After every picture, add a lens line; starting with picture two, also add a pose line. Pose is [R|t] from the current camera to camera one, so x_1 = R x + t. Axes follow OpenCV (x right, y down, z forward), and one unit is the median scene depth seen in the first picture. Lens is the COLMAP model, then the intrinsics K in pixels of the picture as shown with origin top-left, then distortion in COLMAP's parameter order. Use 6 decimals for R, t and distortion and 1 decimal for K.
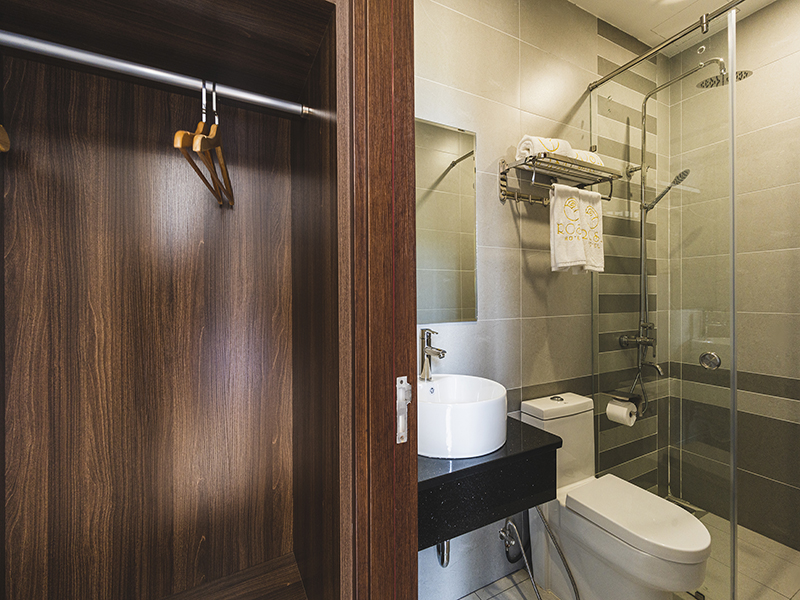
lens RADIAL K [[343.0, 0, 399.2], [0, 343.0, 303.5], [0, 0, 1]] dist [-0.000433, -0.000064]
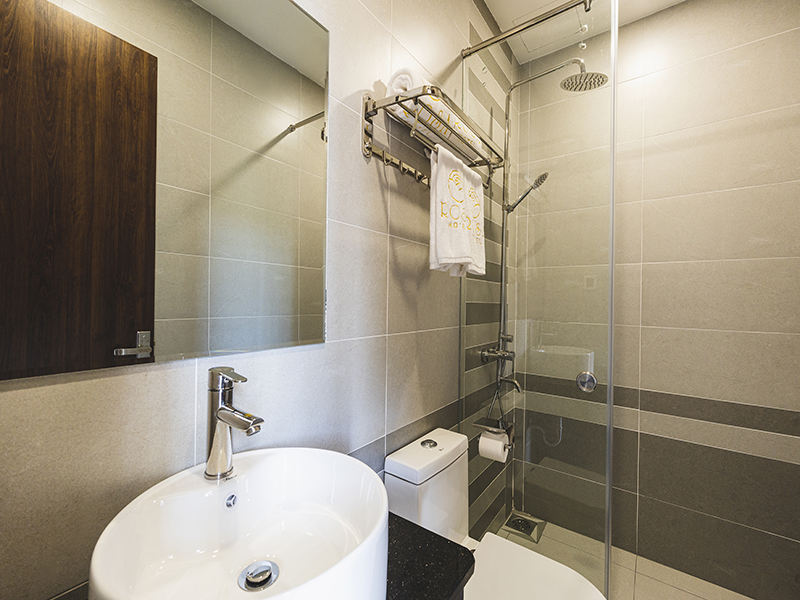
lens RADIAL K [[343.0, 0, 399.2], [0, 343.0, 303.5], [0, 0, 1]] dist [-0.000433, -0.000064]
pose [[0.893167, 0.021783, 0.449198, 0.066149], [-0.018290, 0.999759, -0.012115, -0.012690], [-0.449353, 0.002605, 0.893350, 0.372259]]
